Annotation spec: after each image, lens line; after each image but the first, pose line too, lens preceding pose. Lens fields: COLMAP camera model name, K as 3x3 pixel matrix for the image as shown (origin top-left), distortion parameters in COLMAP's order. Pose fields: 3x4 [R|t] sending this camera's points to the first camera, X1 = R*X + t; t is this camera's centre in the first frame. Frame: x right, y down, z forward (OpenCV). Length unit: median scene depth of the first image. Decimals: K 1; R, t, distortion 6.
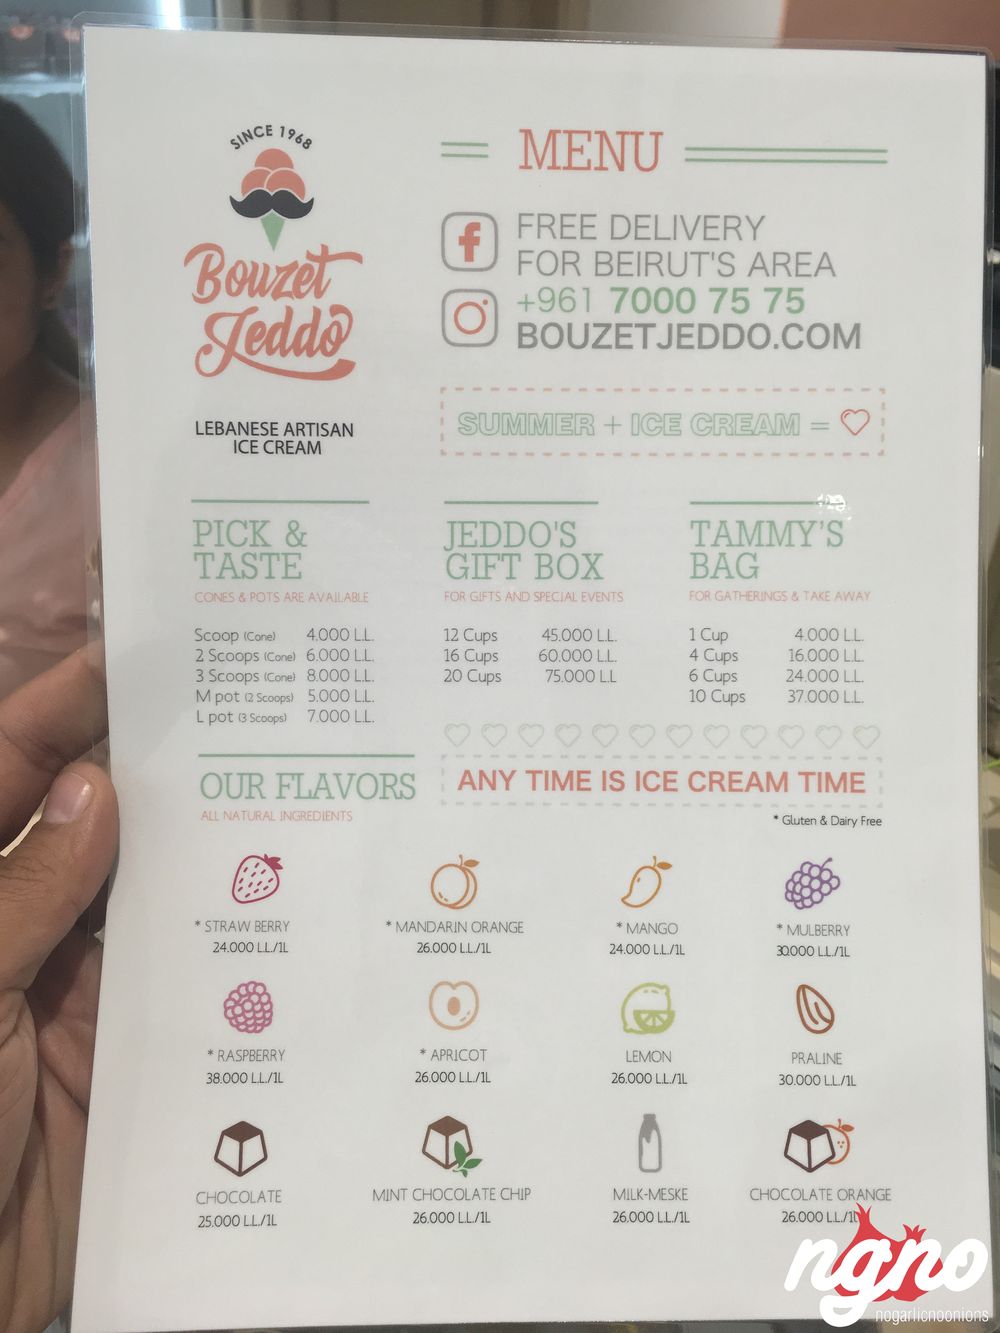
lens RADIAL K [[1212.3, 0, 501.9], [0, 1212.3, 671.1], [0, 0, 1]] dist [0.054194, -0.126972]
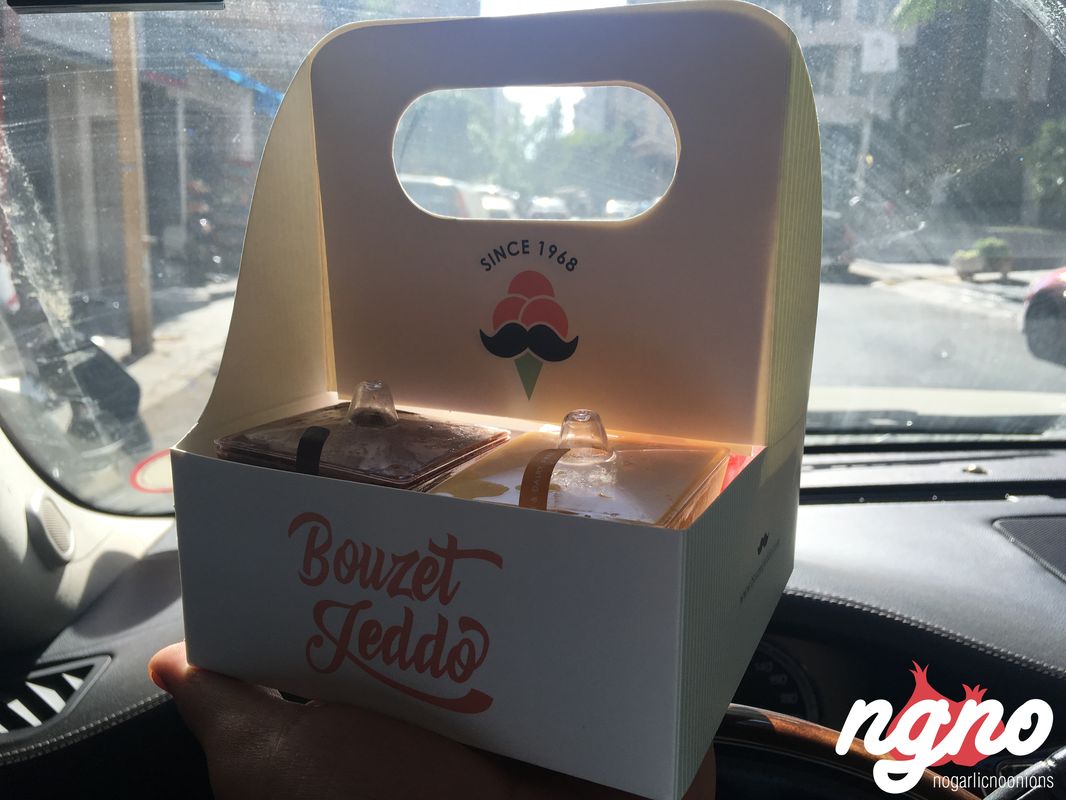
lens RADIAL K [[960.3, 0, 533.0], [0, 960.3, 400.0], [0, 0, 1]] dist [0.061921, -0.139318]
pose [[0.808032, 0.146214, -0.570707, 0.176533], [-0.075938, 0.986481, 0.145218, -0.499292], [0.584225, -0.074003, 0.808211, 0.606793]]
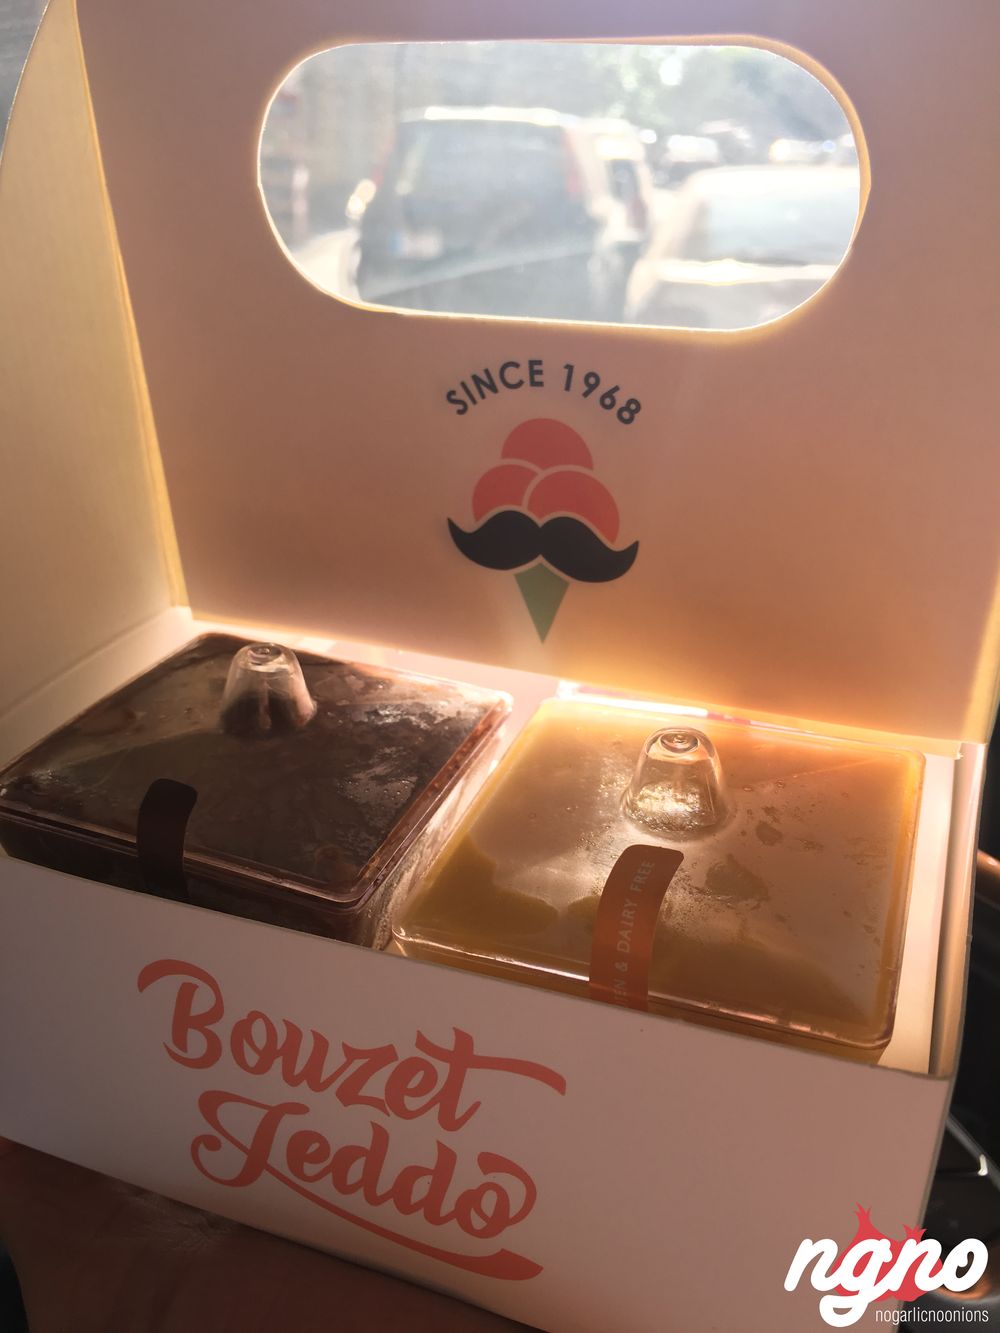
lens RADIAL K [[1200.9, 0, 522.1], [0, 1200.9, 682.9], [0, 0, 1]] dist [0.061921, -0.139318]
pose [[0.857385, 0.244230, -0.453037, -0.001164], [-0.059047, 0.921104, 0.384813, -0.569959], [0.511277, -0.303183, 0.804162, 0.761959]]
